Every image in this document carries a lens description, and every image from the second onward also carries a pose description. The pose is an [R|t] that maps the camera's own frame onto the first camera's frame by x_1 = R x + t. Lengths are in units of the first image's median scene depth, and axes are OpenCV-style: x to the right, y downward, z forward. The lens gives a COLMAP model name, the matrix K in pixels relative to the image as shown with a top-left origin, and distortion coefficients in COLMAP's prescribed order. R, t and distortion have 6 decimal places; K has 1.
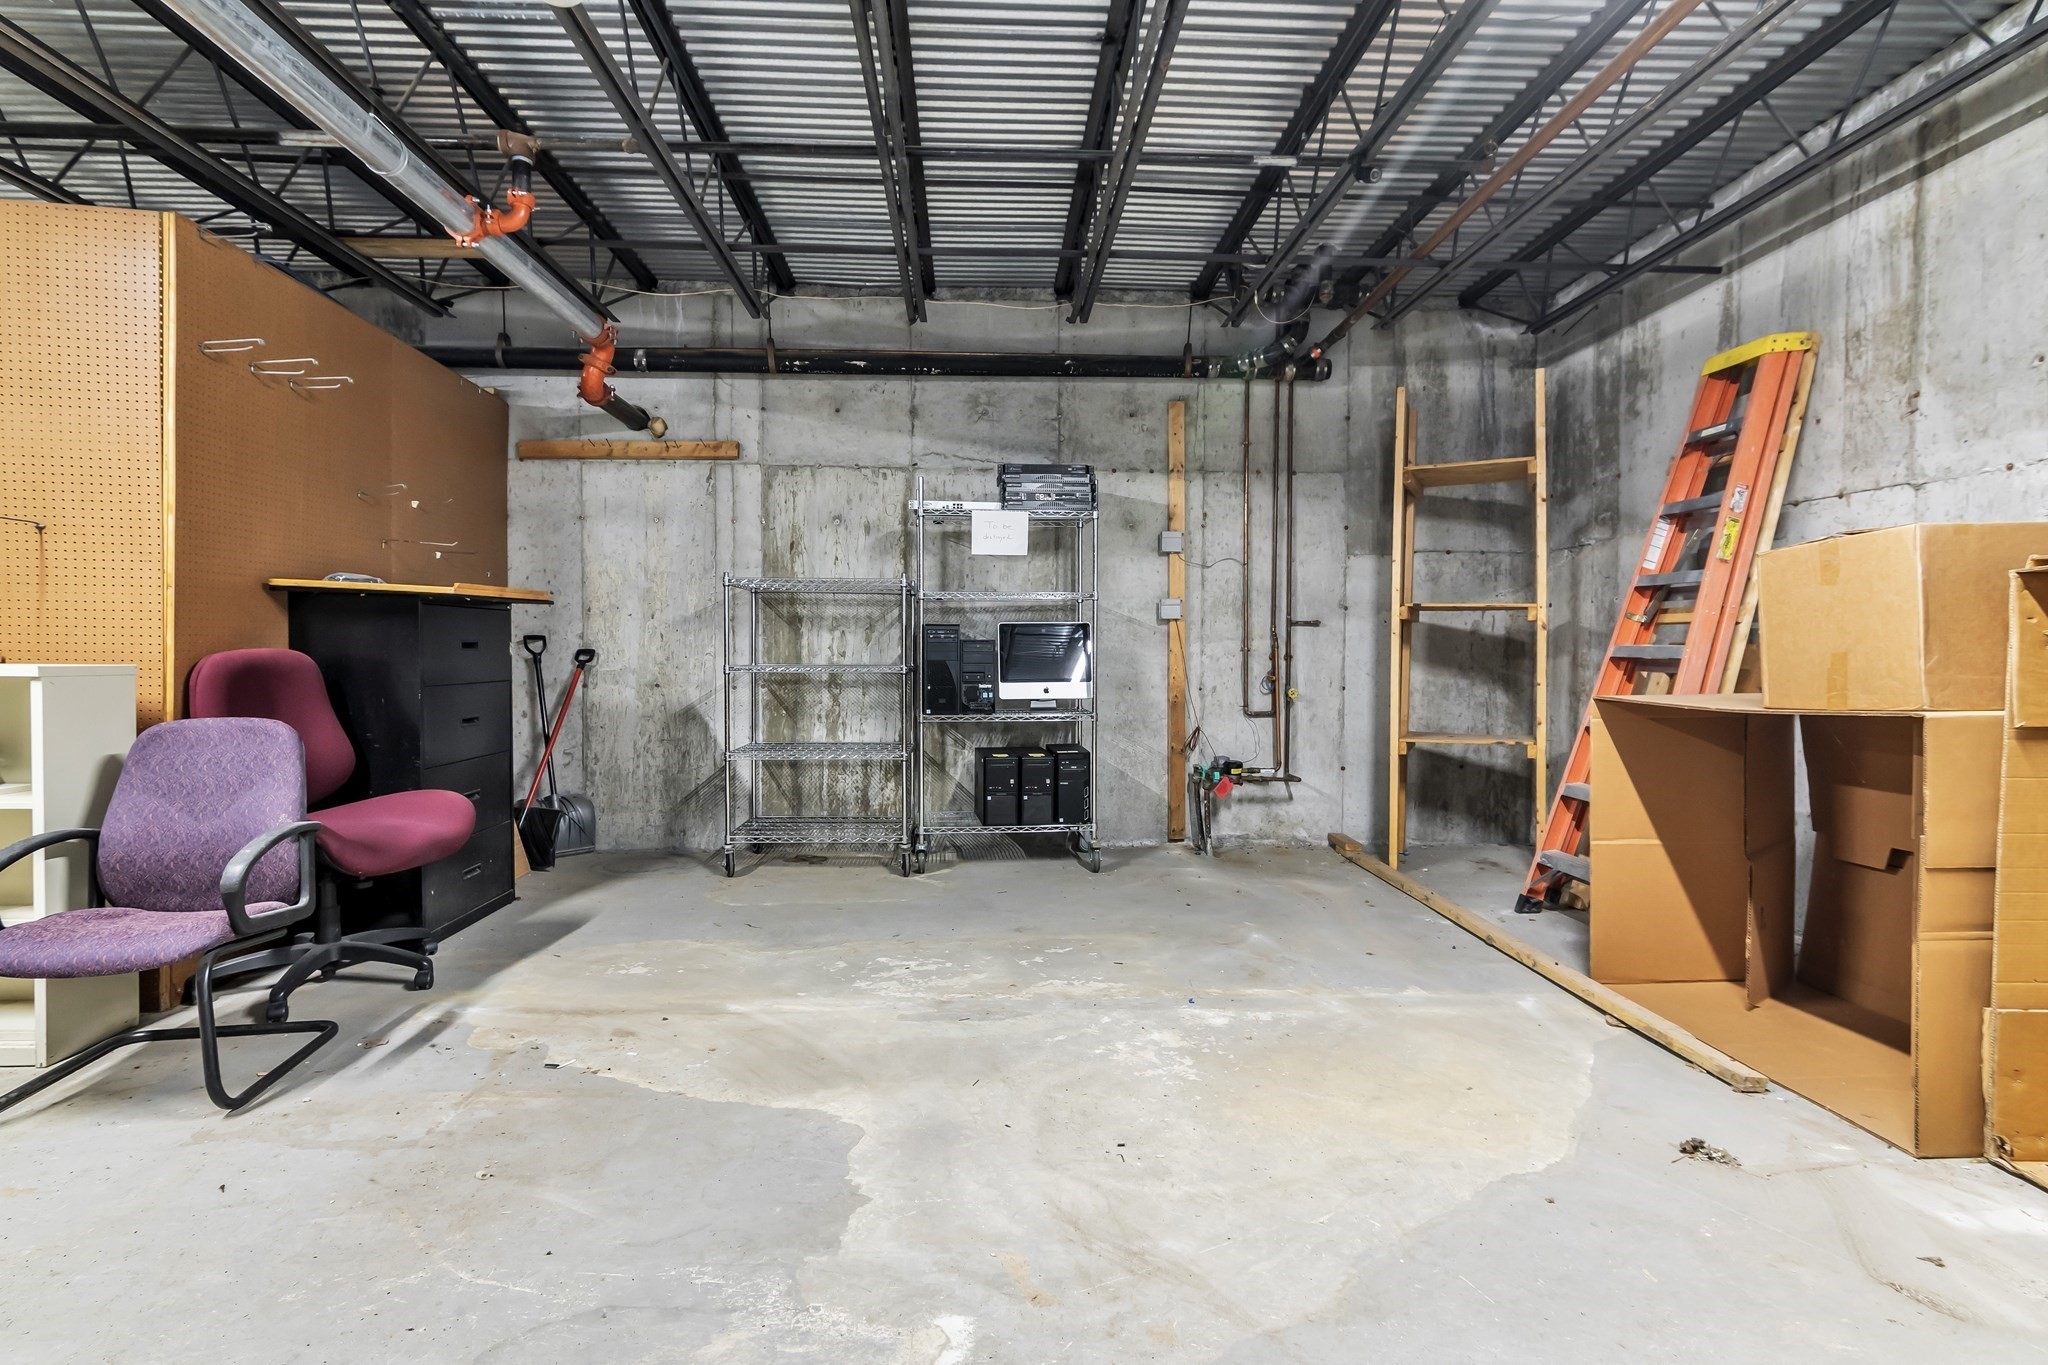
lens RADIAL K [[1014.3, 0, 1026.1], [0, 1014.3, 676.9], [0, 0, 1]] dist [0.001815, 0.000861]
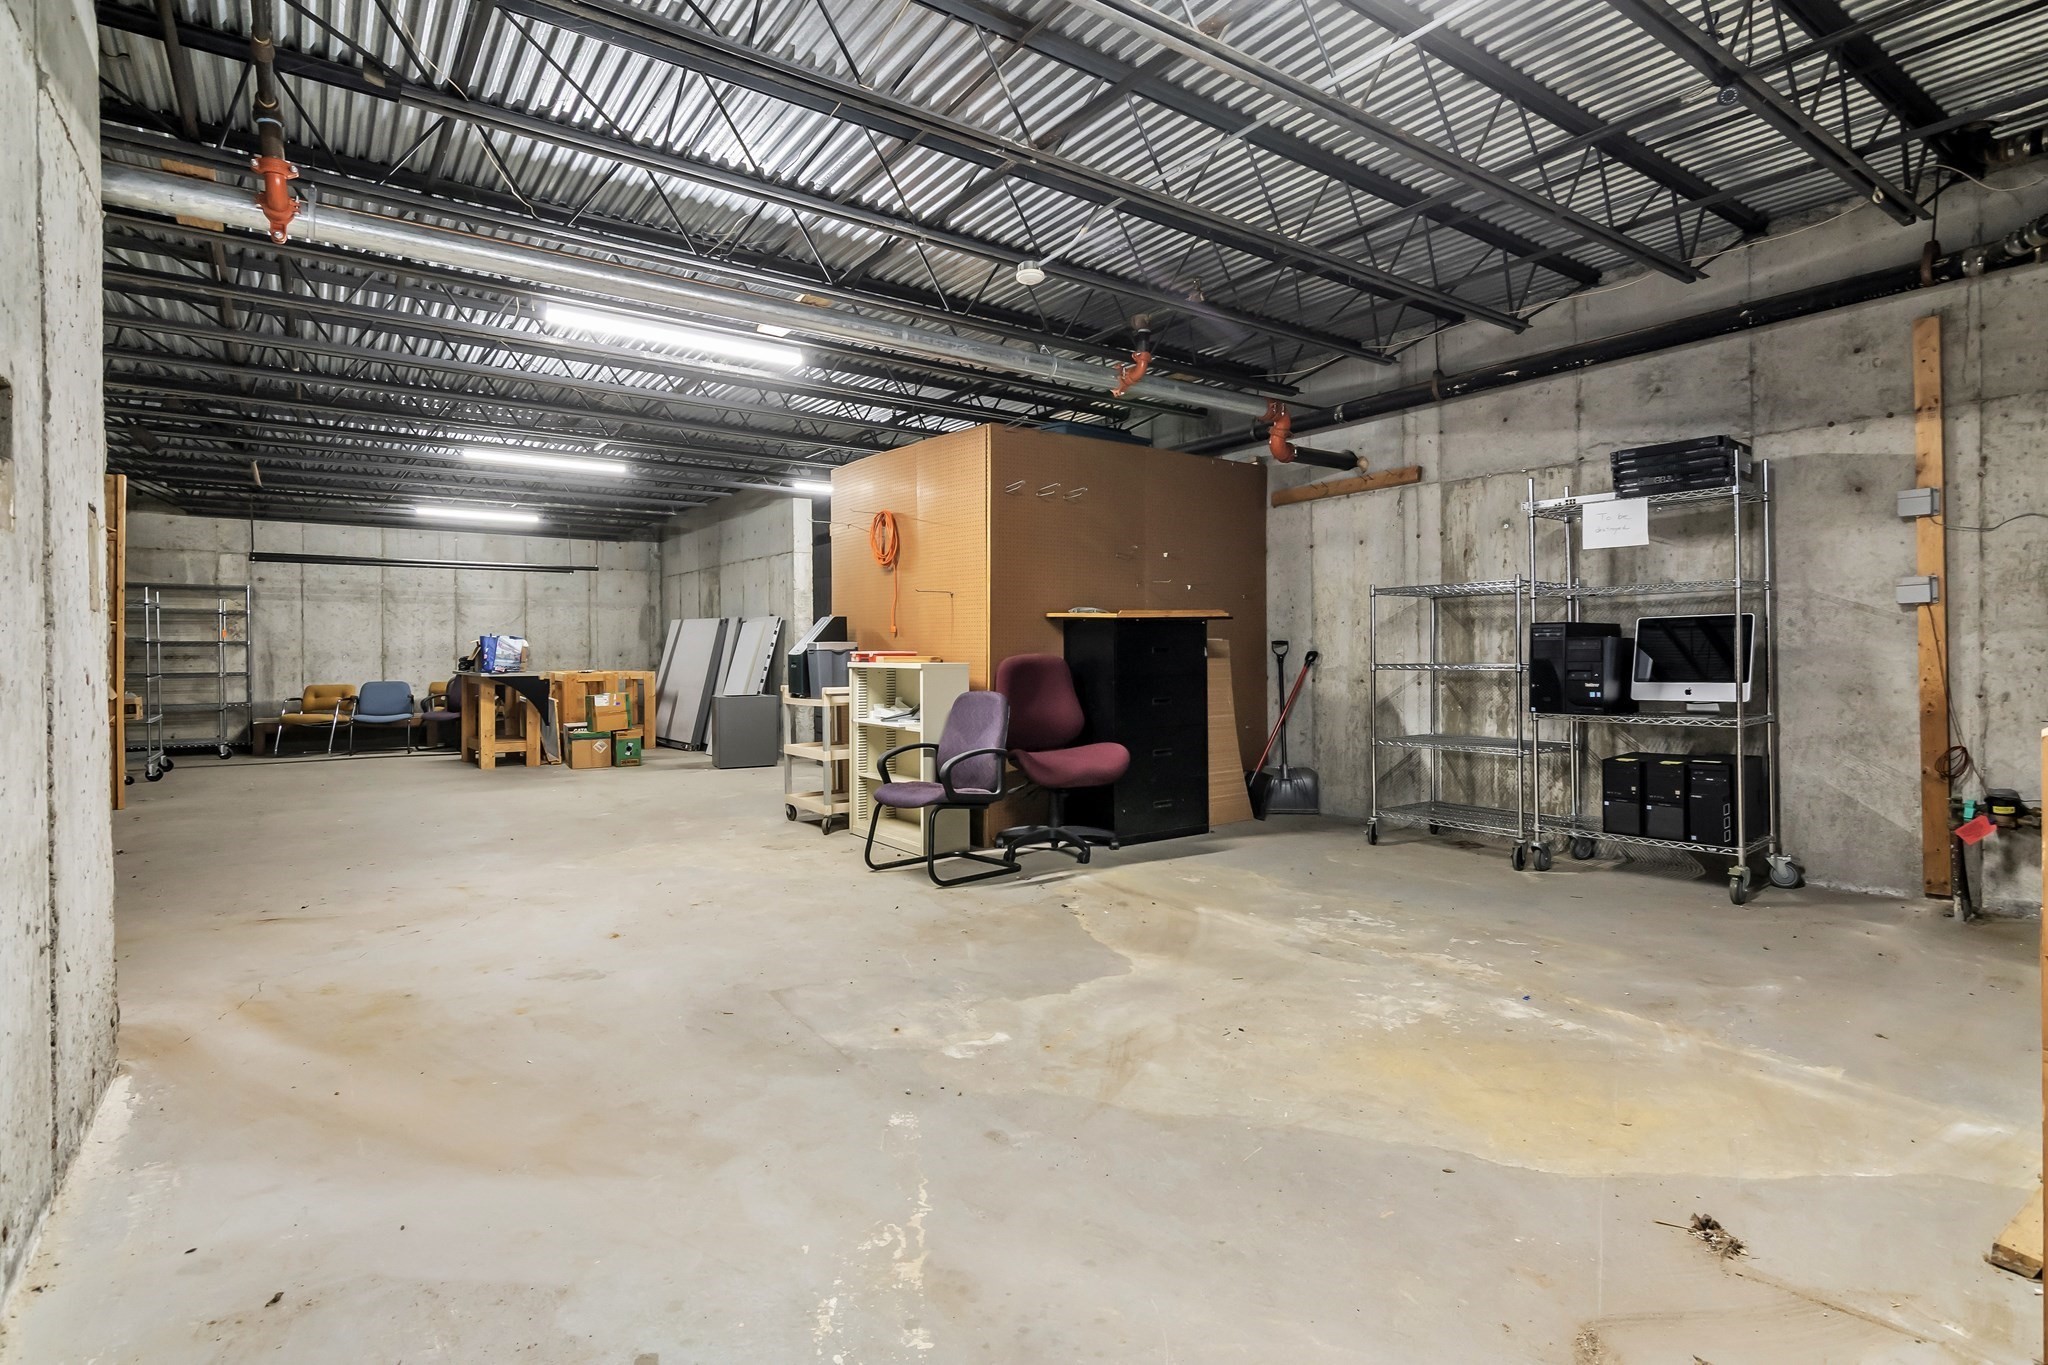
lens RADIAL K [[1019.7, 0, 1028.7], [0, 1019.7, 657.8], [0, 0, 1]] dist [-0.001345, 0.000295]
pose [[0.546390, -0.005627, -0.837512, 0.425287], [-0.010335, 0.999856, -0.013460, 0.001441], [0.837467, 0.016010, 0.546253, 0.019347]]
